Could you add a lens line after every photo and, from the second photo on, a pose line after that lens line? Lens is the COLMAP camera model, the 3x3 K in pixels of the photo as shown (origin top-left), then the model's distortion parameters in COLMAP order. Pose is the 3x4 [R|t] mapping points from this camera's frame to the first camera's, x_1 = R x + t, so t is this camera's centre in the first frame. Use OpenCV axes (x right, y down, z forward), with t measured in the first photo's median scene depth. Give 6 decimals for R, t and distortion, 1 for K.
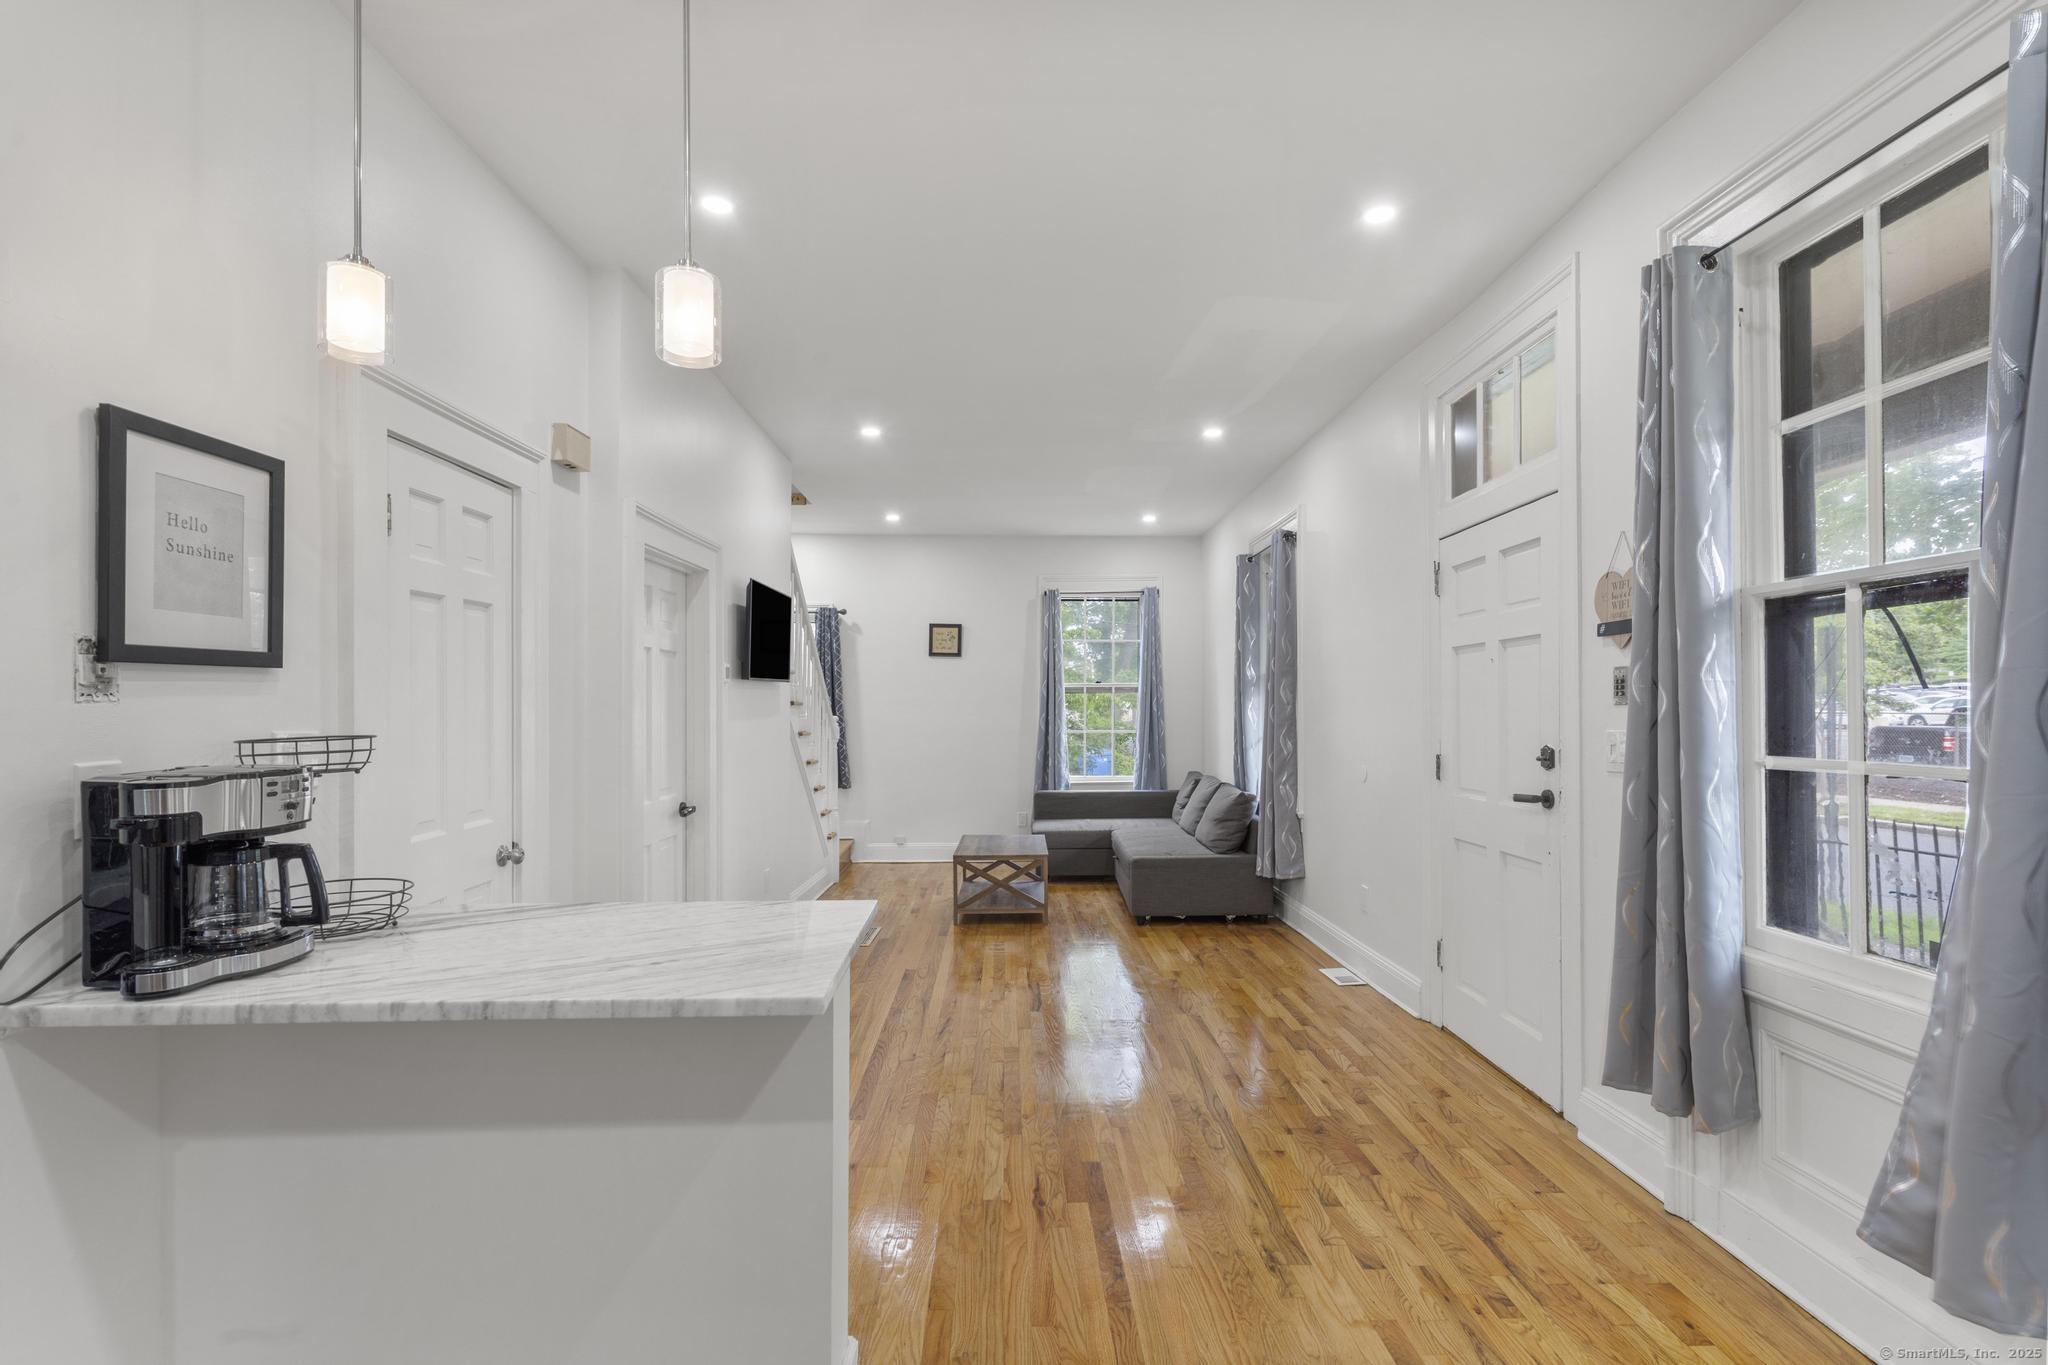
lens RADIAL K [[937.0, 0, 1024.6], [0, 937.0, 705.7], [0, 0, 1]] dist [-0.002066, 0.000208]
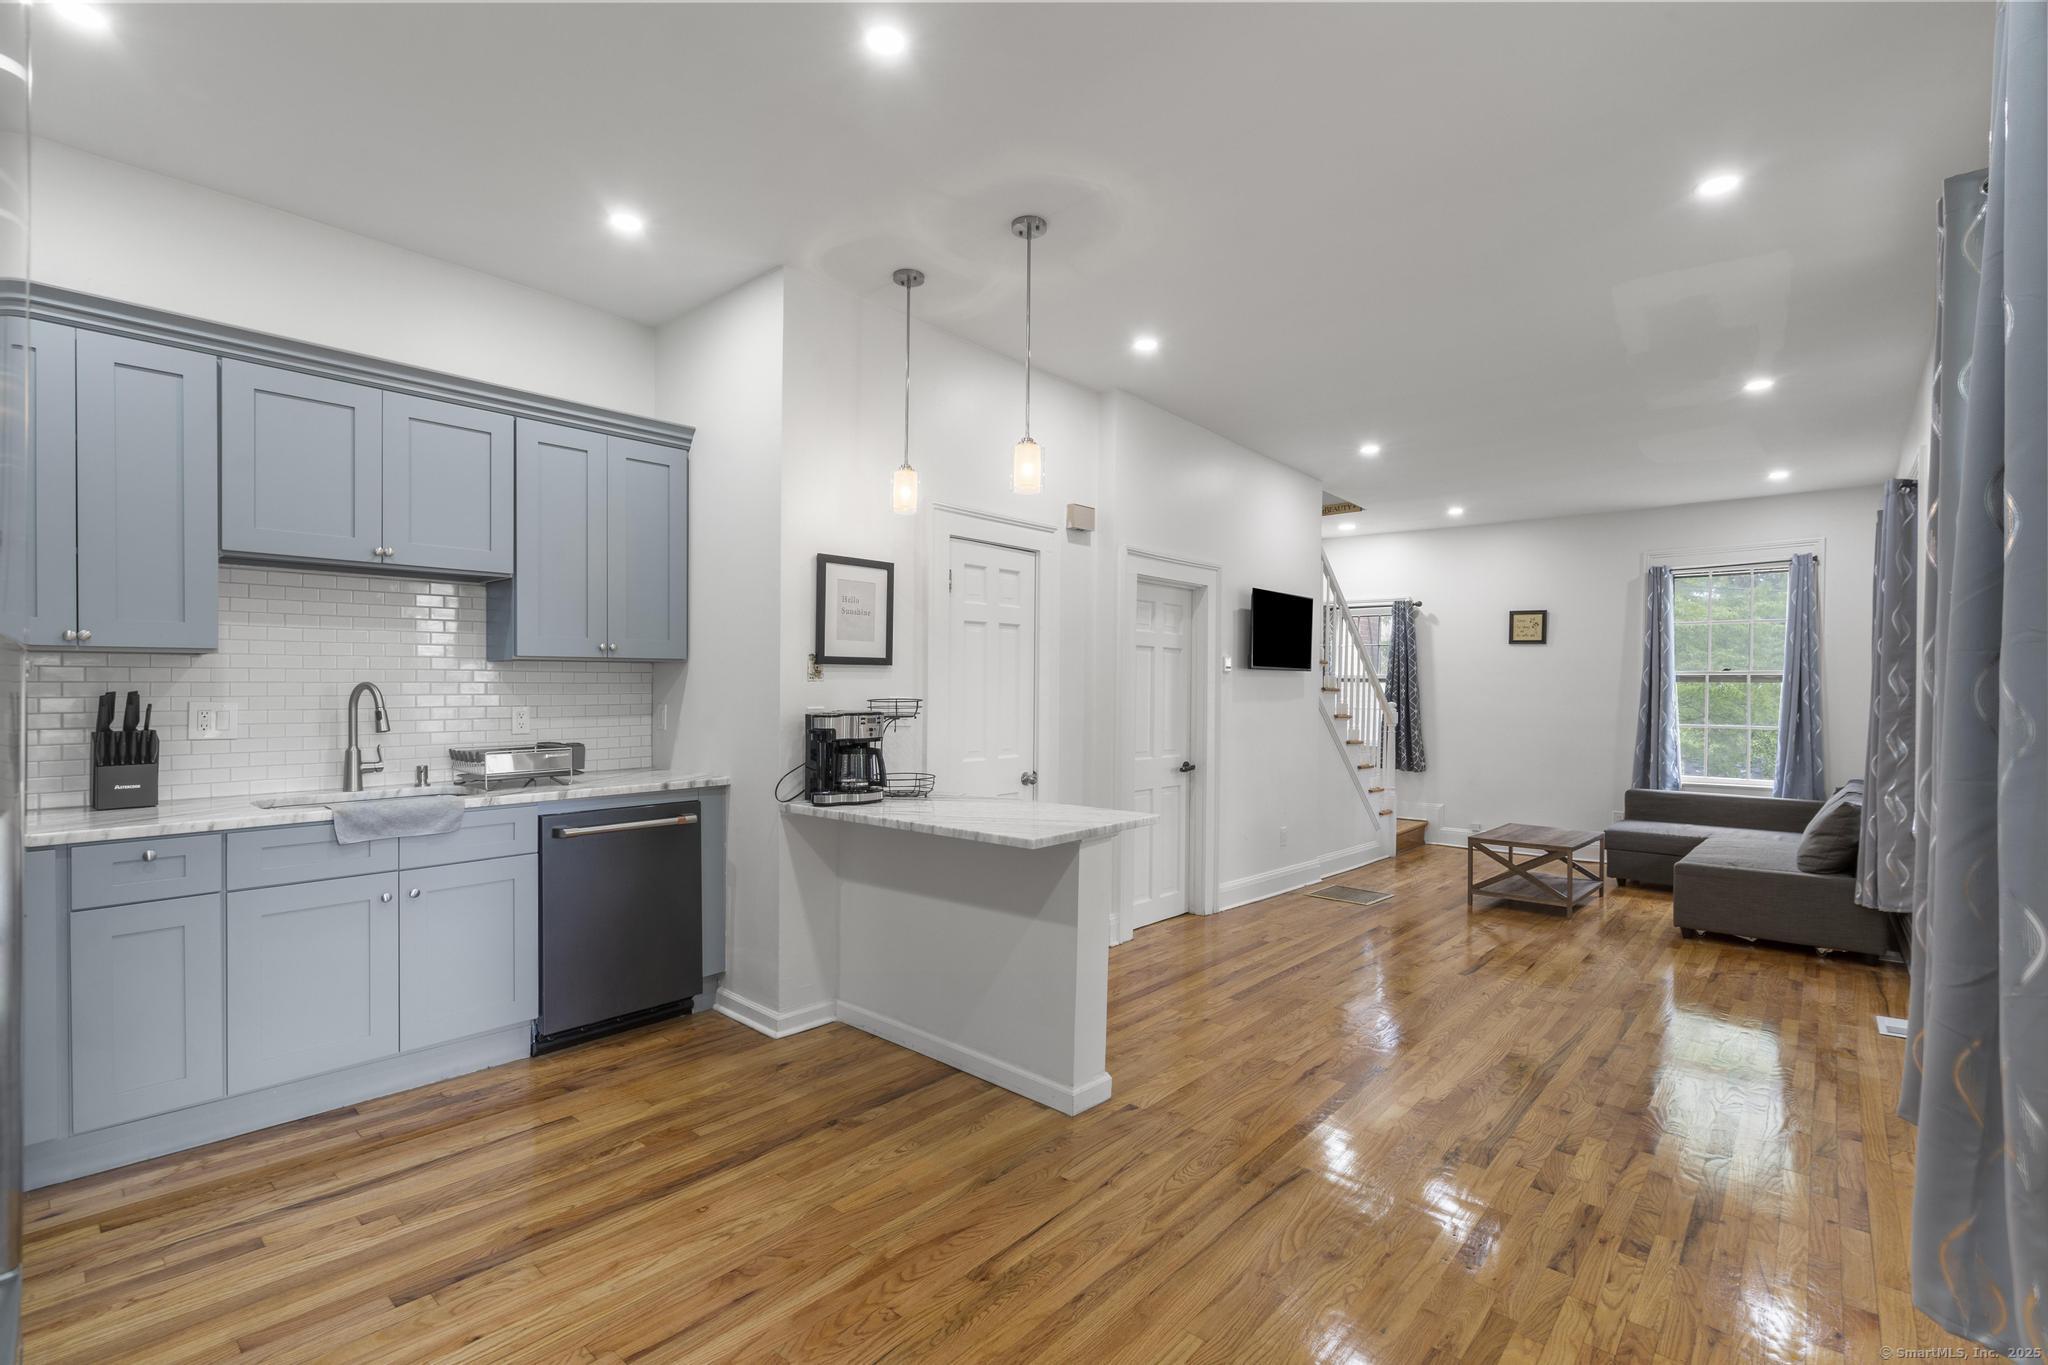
lens RADIAL K [[928.0, 0, 1017.0], [0, 928.0, 688.9], [0, 0, 1]] dist [-0.001948, 0.000684]
pose [[0.735095, 0.008171, -0.677915, 0.312793], [-0.012613, 0.999919, -0.001625, 0.004183], [0.677847, 0.009745, 0.735139, -0.118976]]
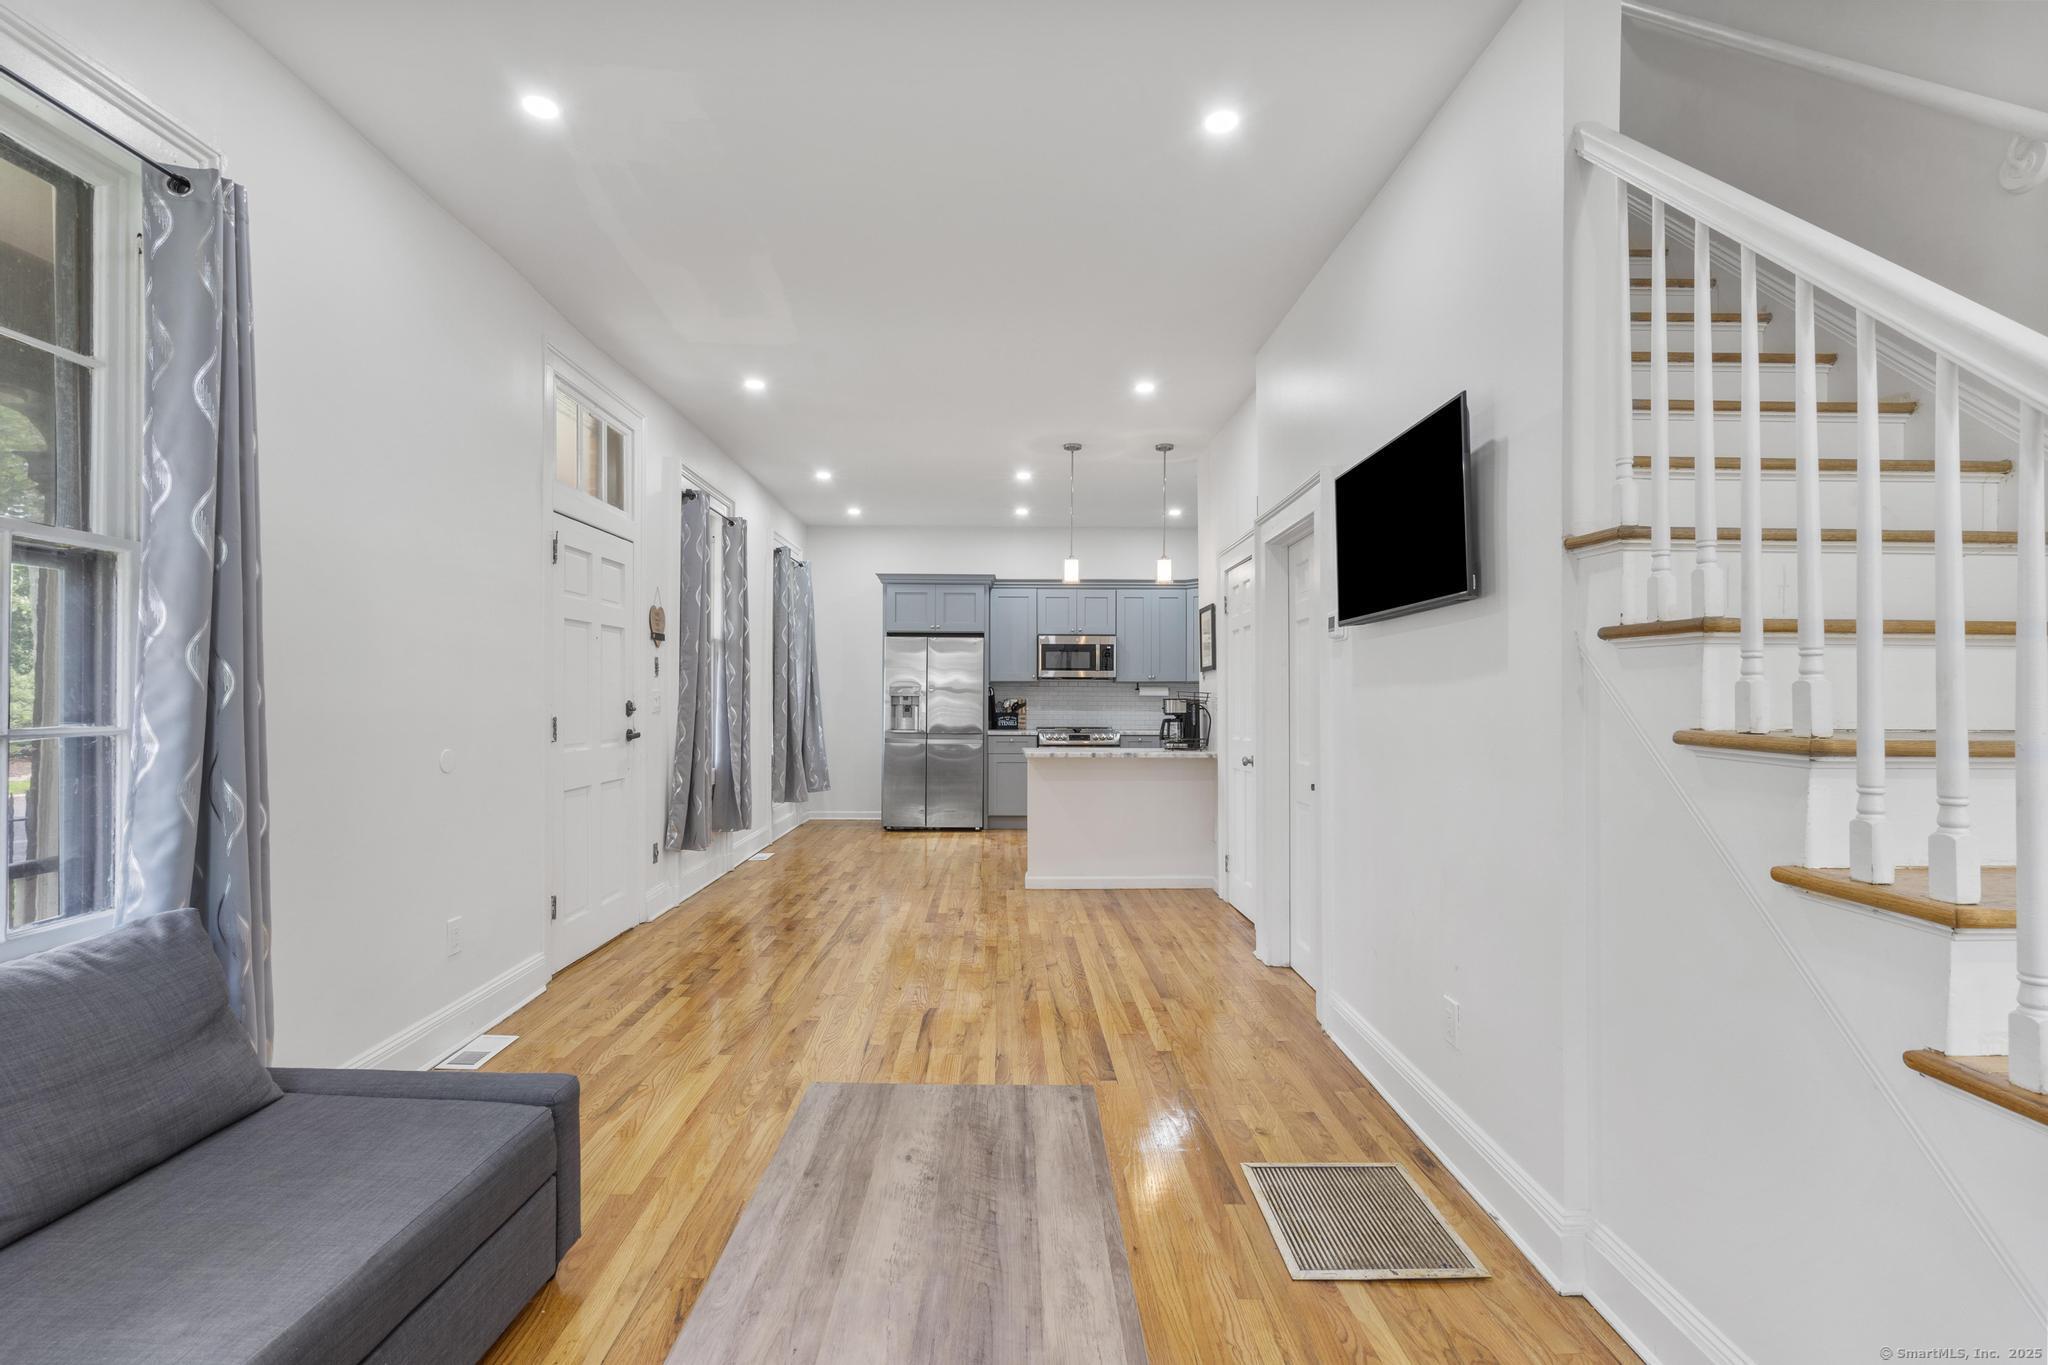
lens RADIAL K [[928.0, 0, 1017.0], [0, 928.0, 688.9], [0, 0, 1]] dist [-0.001948, 0.000684]
pose [[-0.999991, -0.003328, 0.002706, -0.061764], [-0.003359, 0.999927, -0.011644, 0.025228], [-0.002667, -0.011653, -0.999929, 1.666704]]
